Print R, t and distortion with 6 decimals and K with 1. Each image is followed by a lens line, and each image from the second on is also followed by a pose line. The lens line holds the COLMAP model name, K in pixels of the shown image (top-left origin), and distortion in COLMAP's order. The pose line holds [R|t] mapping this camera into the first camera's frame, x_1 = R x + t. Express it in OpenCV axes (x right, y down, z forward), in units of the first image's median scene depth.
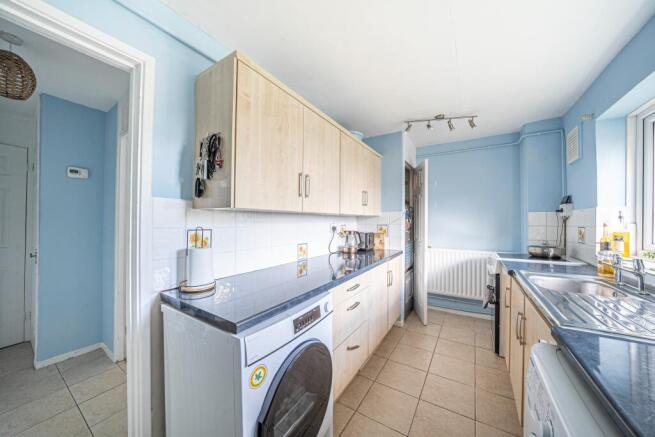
lens RADIAL K [[226.8, 0, 327.5], [0, 226.8, 218.5], [0, 0, 1]] dist [-0.031408, 0.003980]
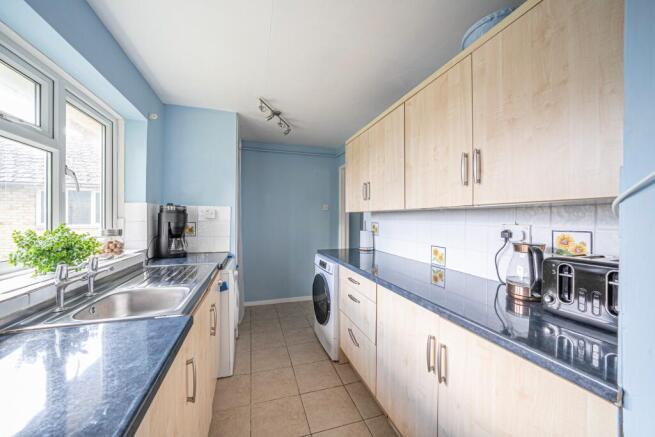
lens RADIAL K [[231.9, 0, 327.5], [0, 231.9, 218.5], [0, 0, 1]] dist [-0.027134, 0.000013]
pose [[-0.635419, -0.002880, -0.772162, 0.704803], [0.000070, 0.999993, -0.003787, 0.011506], [0.772168, -0.002460, -0.635414, 1.090663]]
